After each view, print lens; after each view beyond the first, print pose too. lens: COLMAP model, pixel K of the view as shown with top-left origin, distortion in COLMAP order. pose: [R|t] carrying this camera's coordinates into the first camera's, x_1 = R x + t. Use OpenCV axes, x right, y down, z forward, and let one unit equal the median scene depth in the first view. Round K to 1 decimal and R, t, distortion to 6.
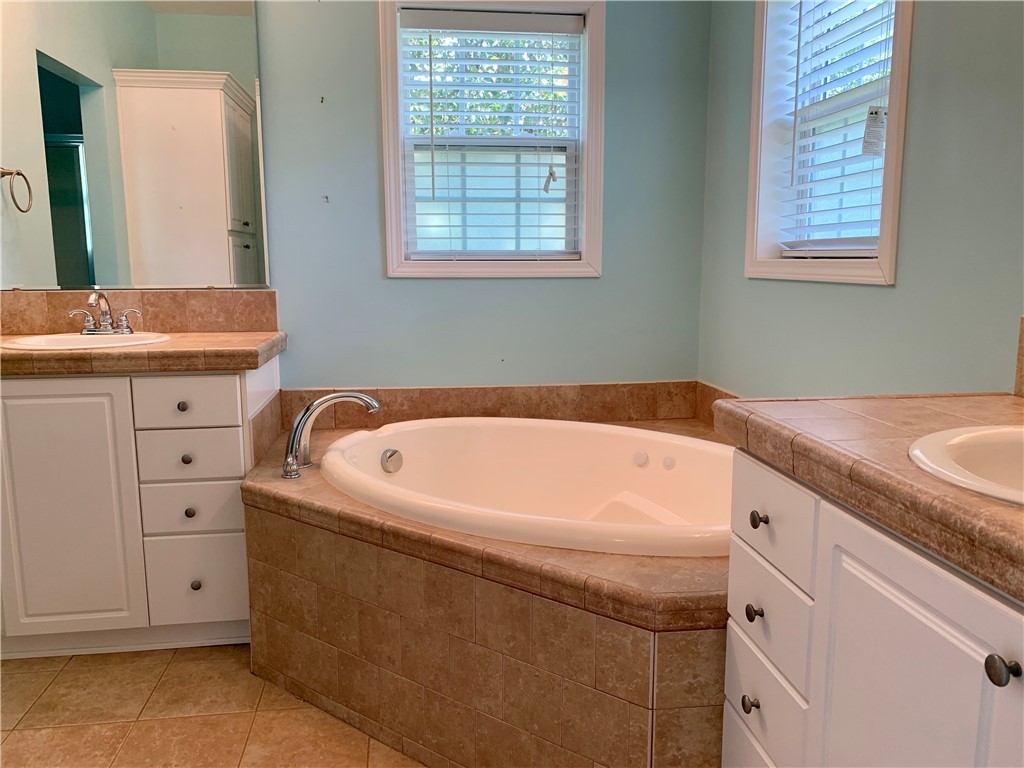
lens RADIAL K [[803.4, 0, 512.0], [0, 803.4, 384.0], [0, 0, 1]] dist [0.068653, -0.004763]
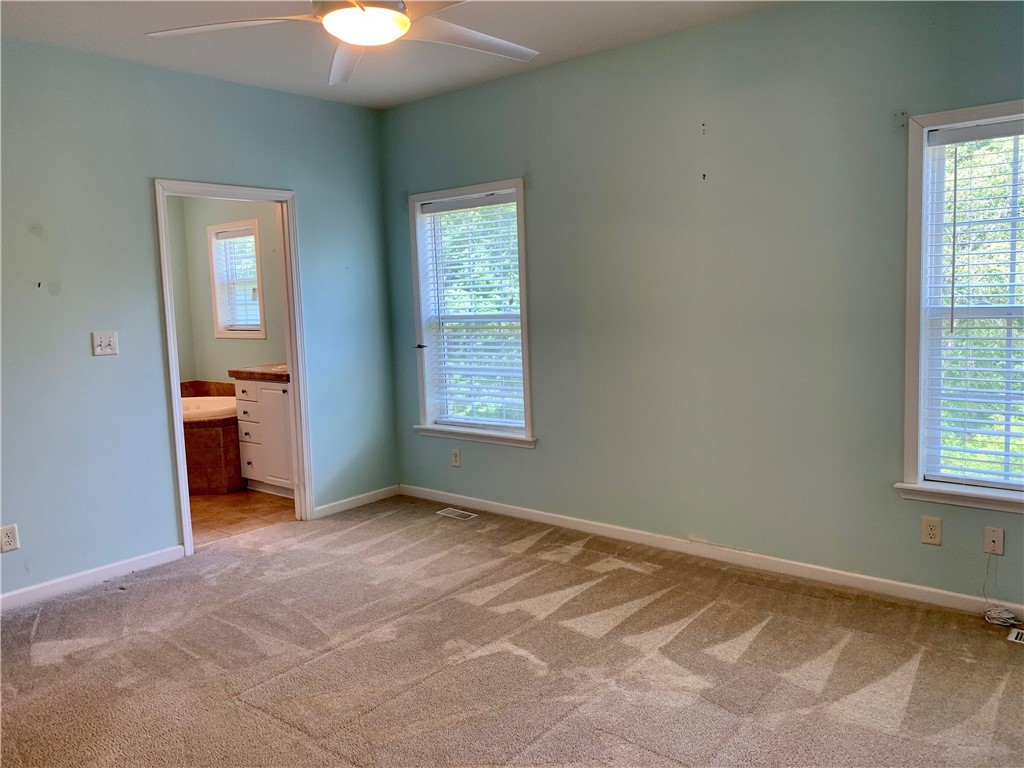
lens RADIAL K [[803.4, 0, 512.0], [0, 803.4, 384.0], [0, 0, 1]] dist [0.068653, -0.004763]
pose [[0.745780, -0.086679, 0.660529, -0.962863], [0.131791, 0.991100, -0.018743, 0.251837], [-0.653026, 0.101030, 0.750567, -2.072829]]
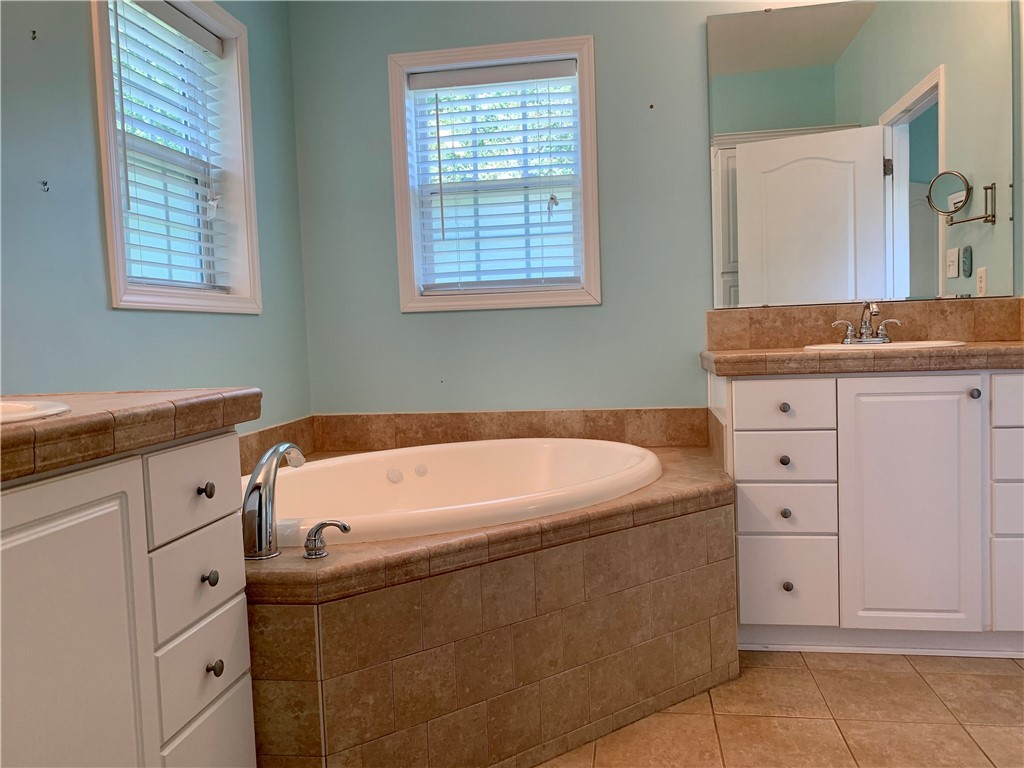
lens RADIAL K [[810.1, 0, 512.9], [0, 810.1, 366.7], [0, 0, 1]] dist [0.058996, -0.003181]
pose [[0.257385, -0.044814, 0.965269, -1.013658], [0.183936, 0.982932, -0.003412, -0.020641], [-0.948641, 0.178425, 0.261235, 0.655921]]
